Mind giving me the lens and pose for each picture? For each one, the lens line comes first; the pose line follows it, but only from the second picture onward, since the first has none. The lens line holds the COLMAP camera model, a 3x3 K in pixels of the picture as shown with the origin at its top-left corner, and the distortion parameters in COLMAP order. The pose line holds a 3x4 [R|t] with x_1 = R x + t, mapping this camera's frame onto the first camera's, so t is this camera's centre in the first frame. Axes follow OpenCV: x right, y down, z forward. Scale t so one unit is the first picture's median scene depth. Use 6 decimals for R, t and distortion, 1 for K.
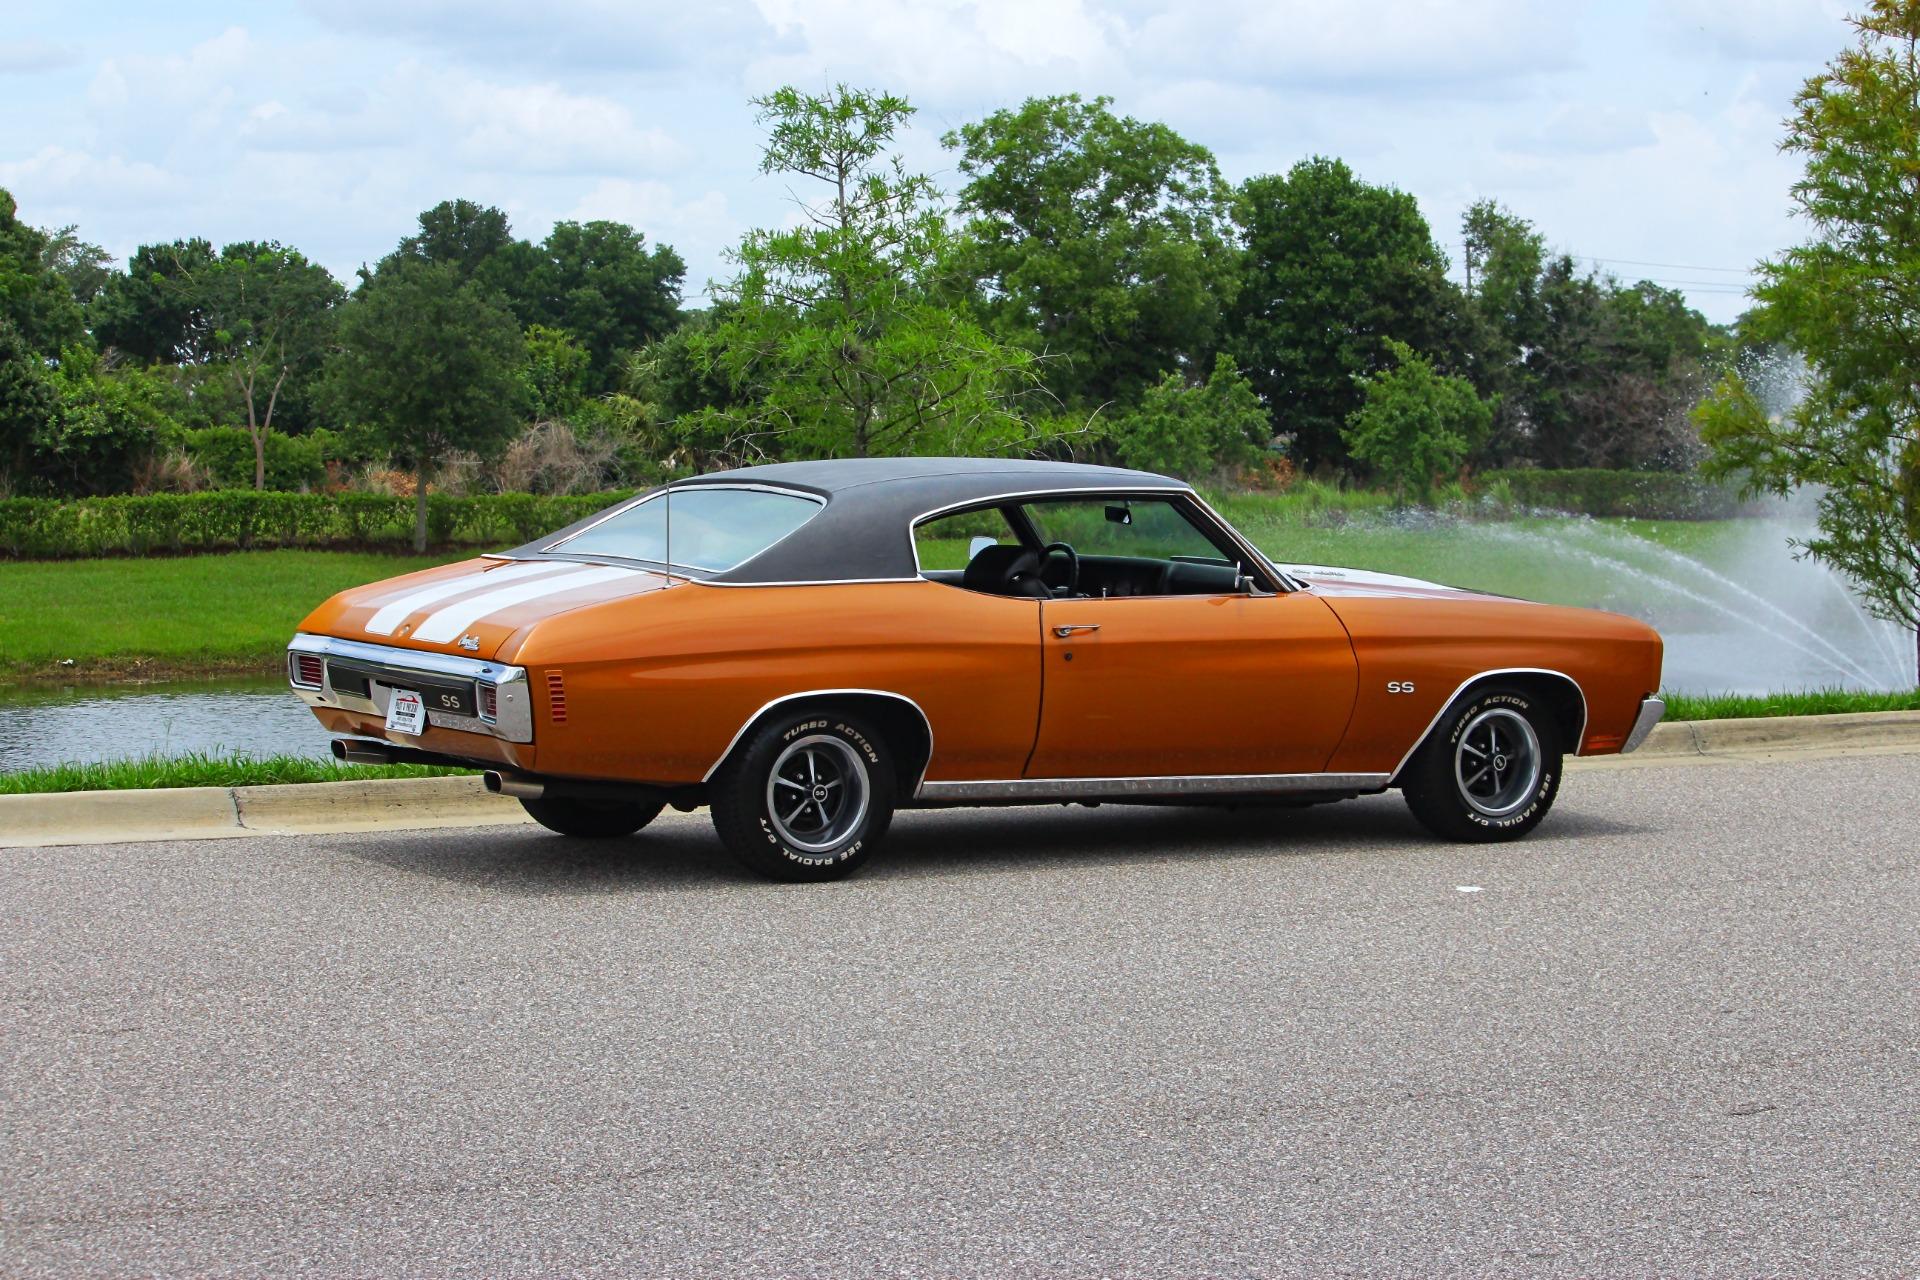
lens RADIAL K [[4868.1, 0, 952.3], [0, 4868.1, 628.3], [0, 0, 1]] dist [-0.425331, 0.000000]
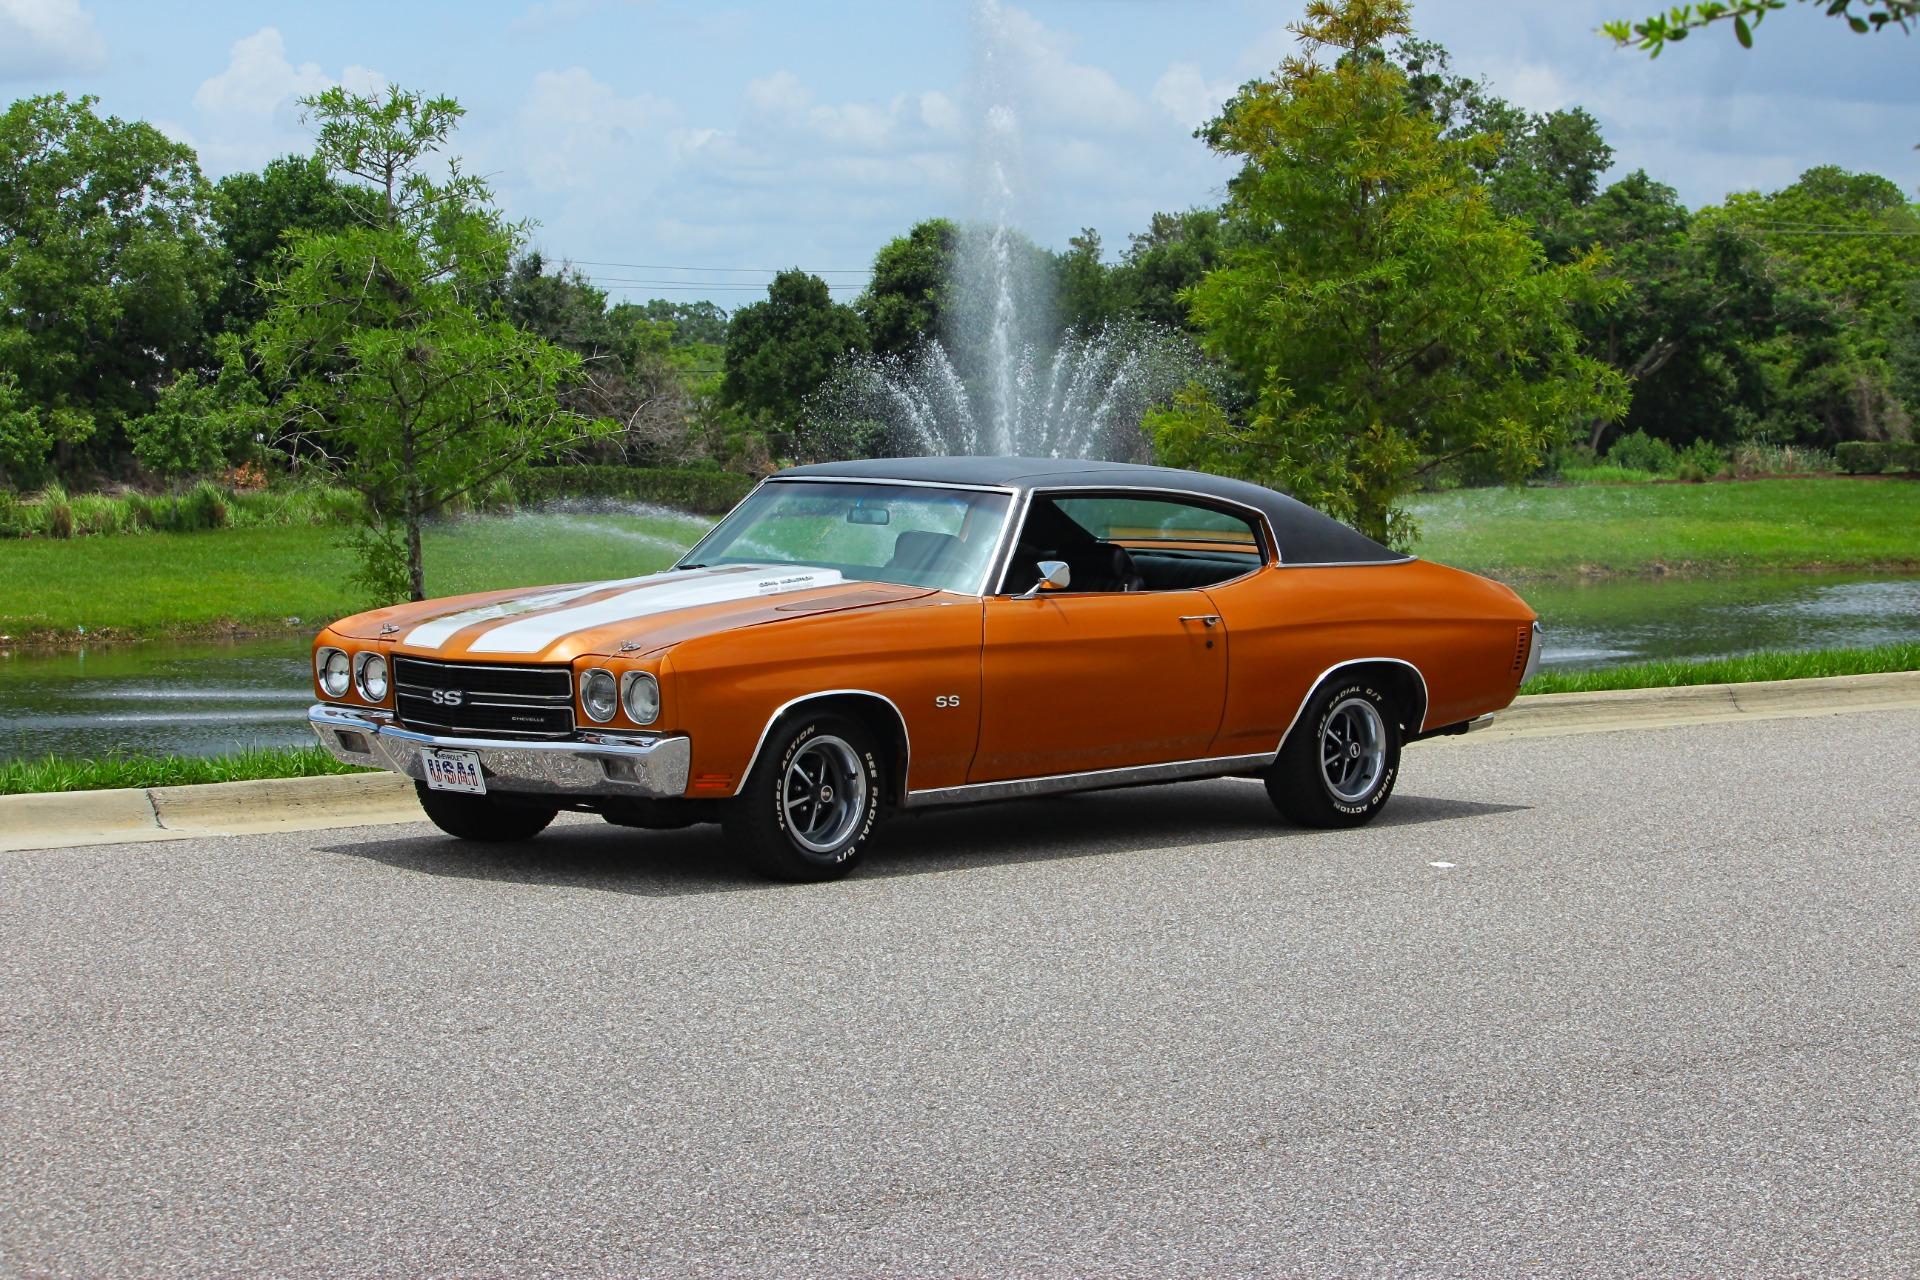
lens RADIAL K [[4868.1, 0, 810.6], [0, 4868.1, 595.9], [0, 0, 1]] dist [-0.425331, 0.000000]
pose [[0.978283, -0.007340, 0.207142, -0.040455], [0.008611, 0.999949, -0.005235, -0.000064], [-0.207093, 0.006905, 0.978297, -0.000169]]
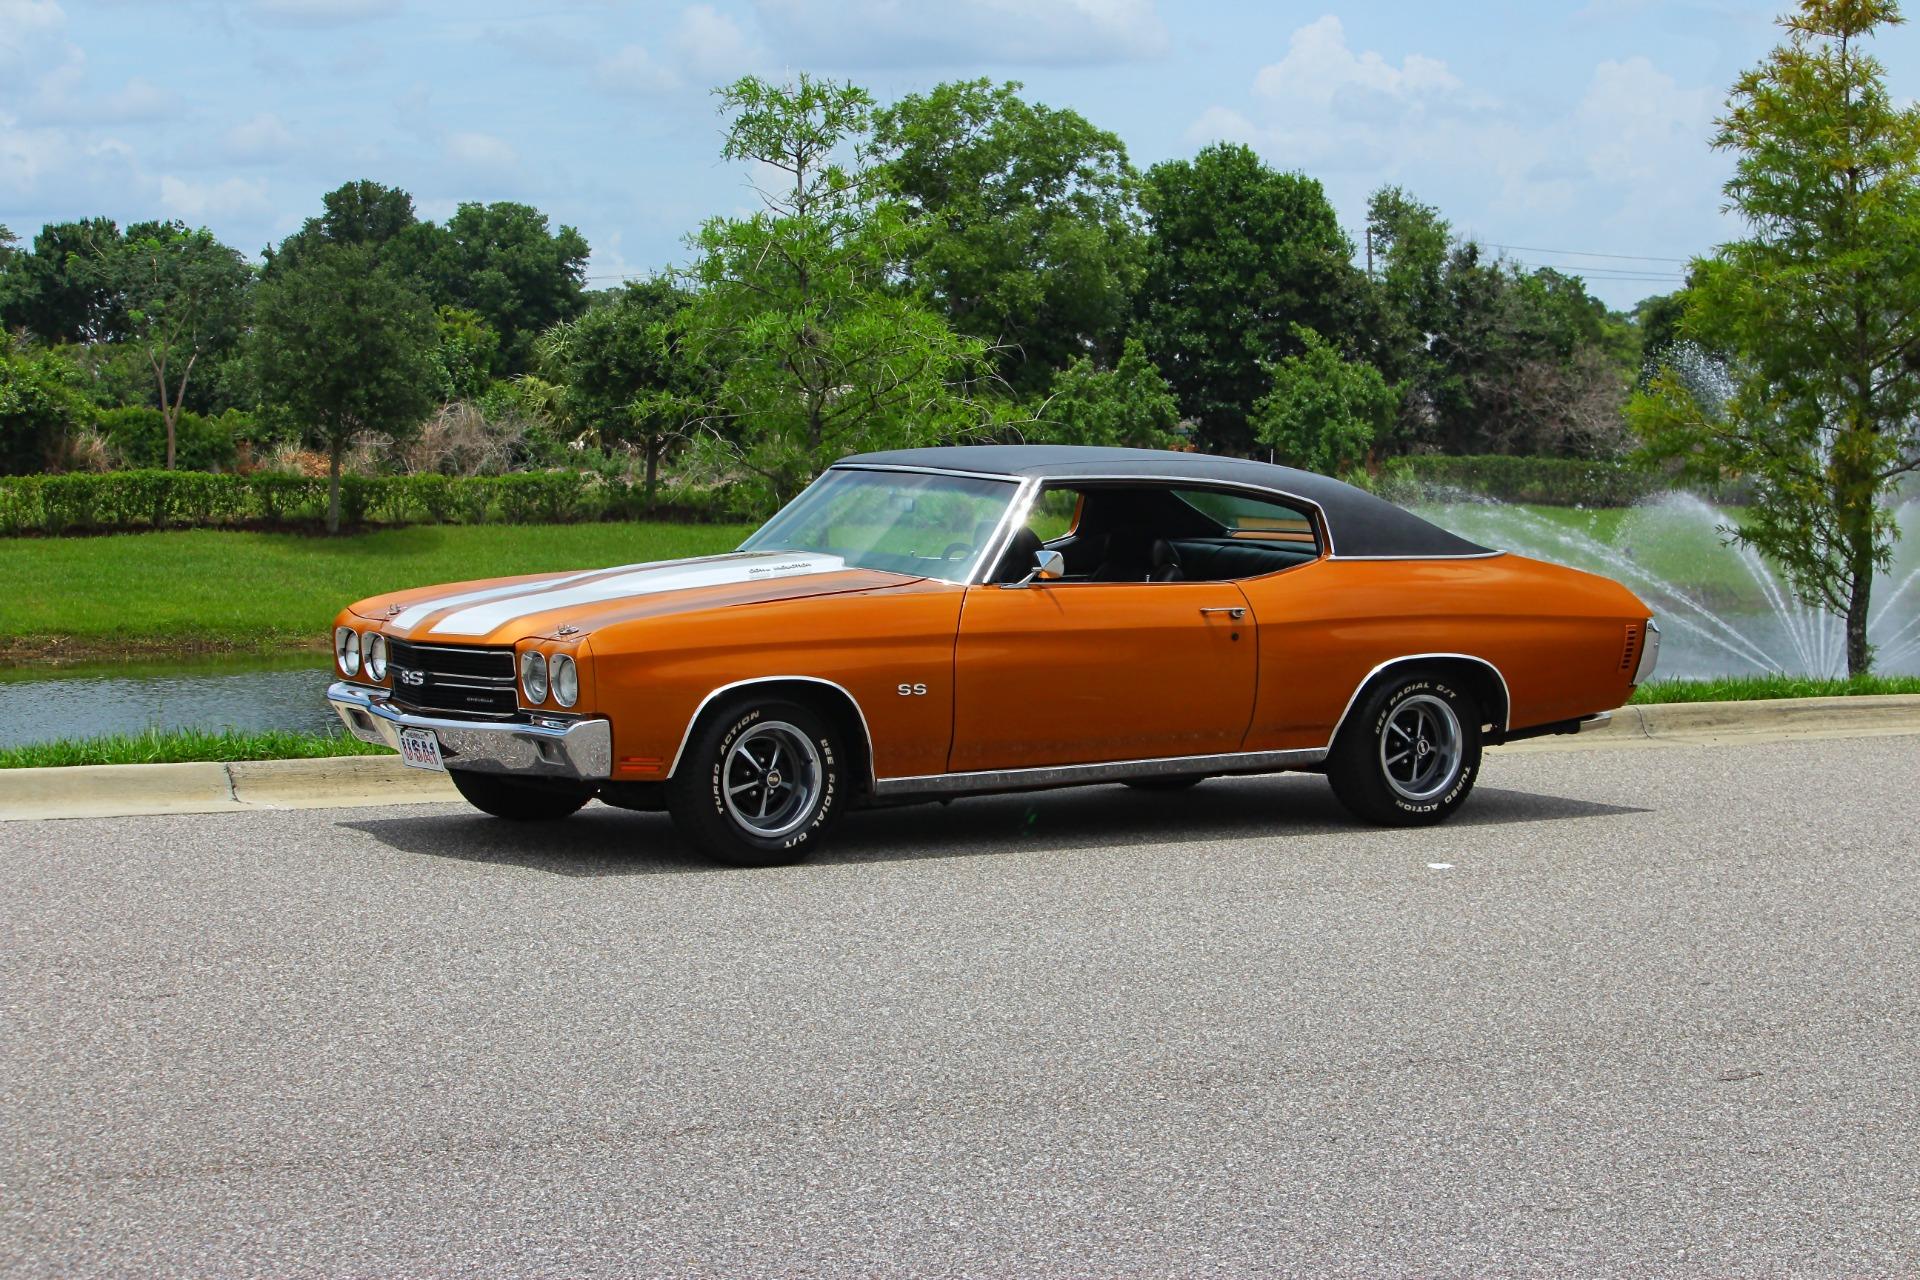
lens RADIAL K [[4868.1, 0, 966.1], [0, 4868.1, 653.5], [0, 0, 1]] dist [-0.425331, 0.000000]
pose [[0.999686, 0.005021, 0.024565, -0.003240], [-0.005236, 0.999949, 0.008668, 0.000032], [-0.024520, -0.008794, 0.999661, -0.004758]]
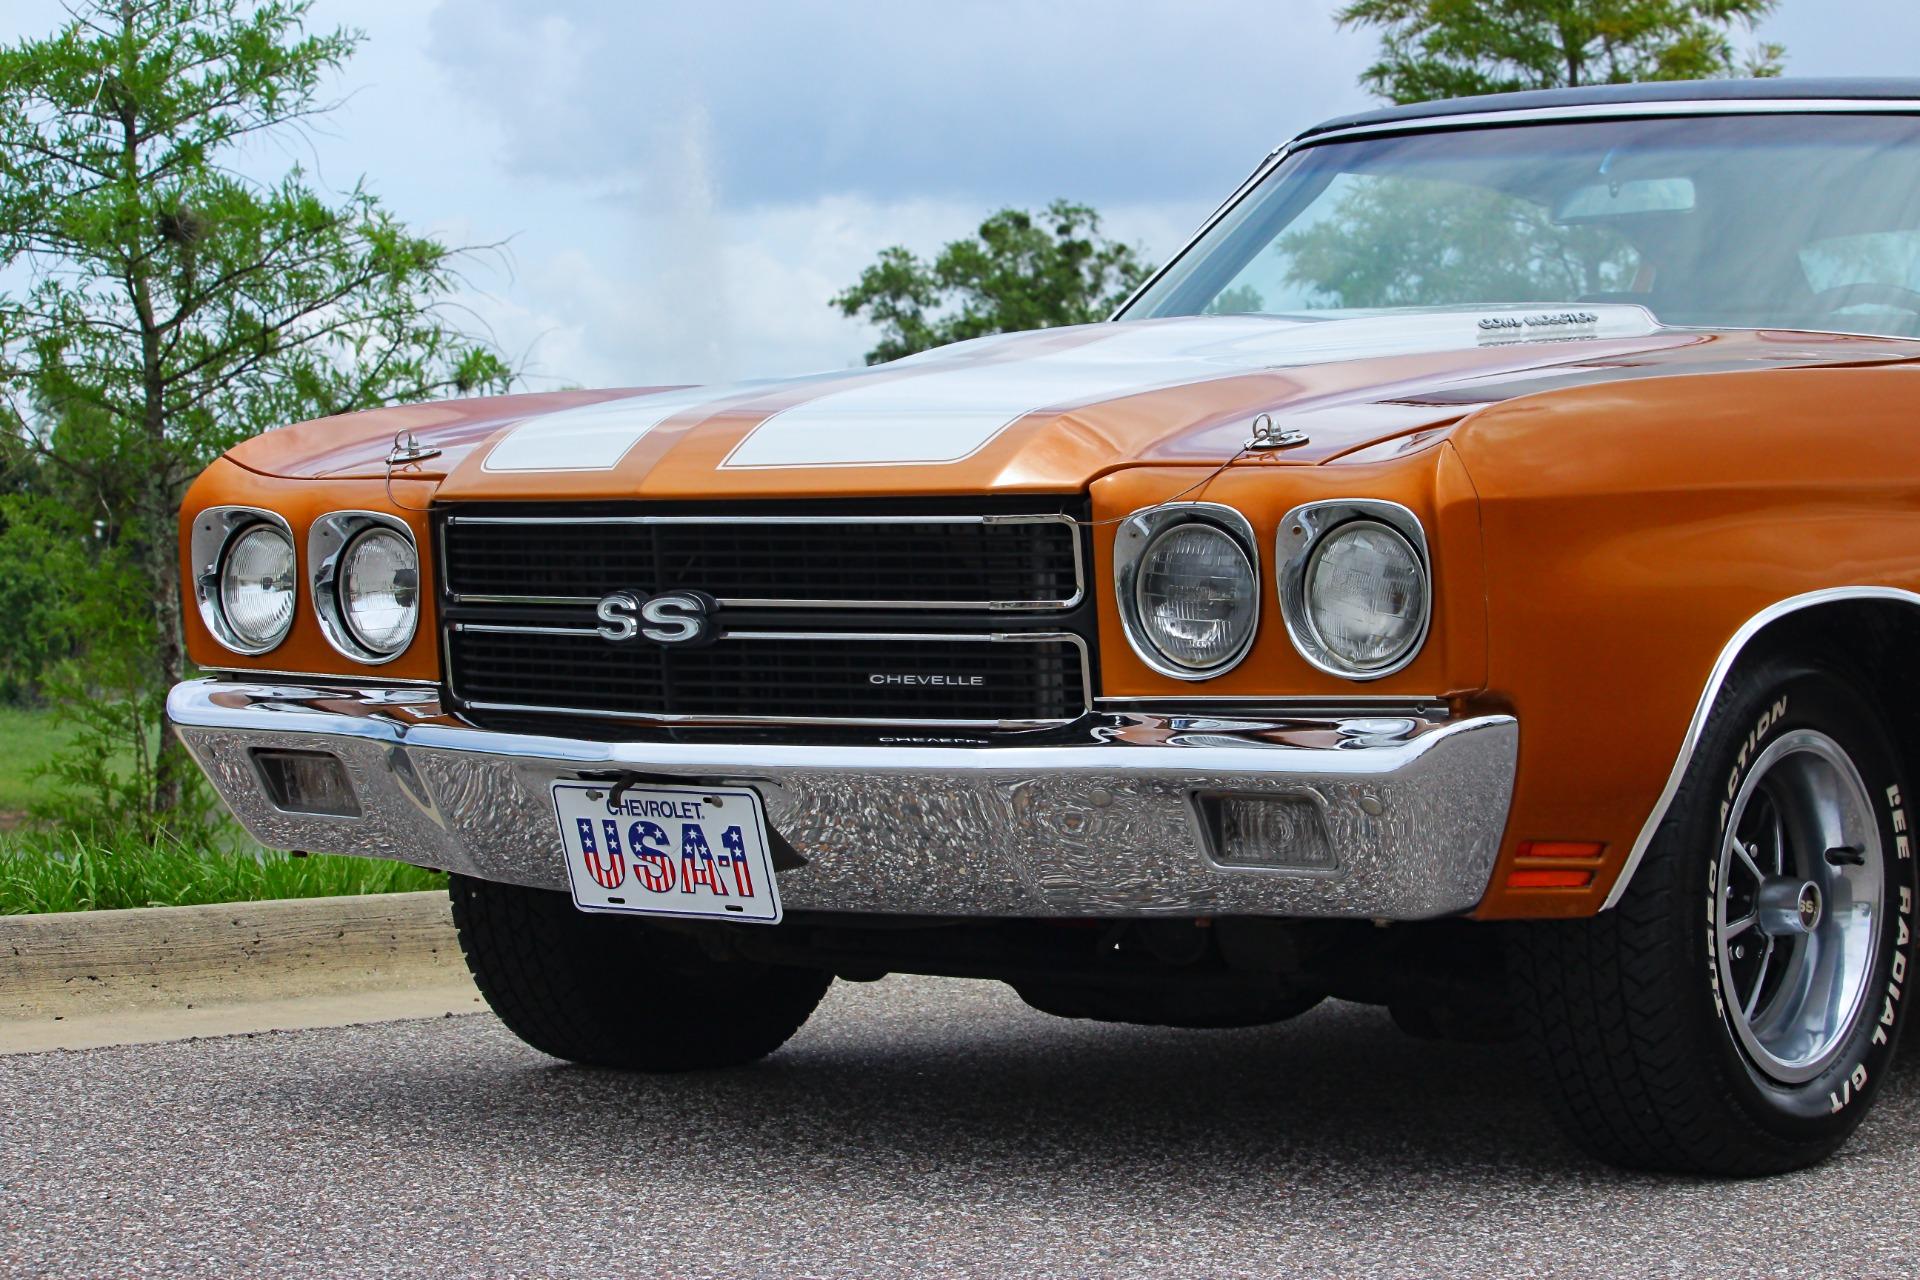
lens RADIAL K [[4868.1, 0, 967.5], [0, 4868.1, 623.3], [0, 0, 1]] dist [-0.425331, 0.000000]
pose [[0.946380, -0.003077, 0.323041, -0.031986], [0.017568, 0.998965, -0.041950, 0.004730], [-0.322577, 0.045376, 0.945455, 0.113692]]
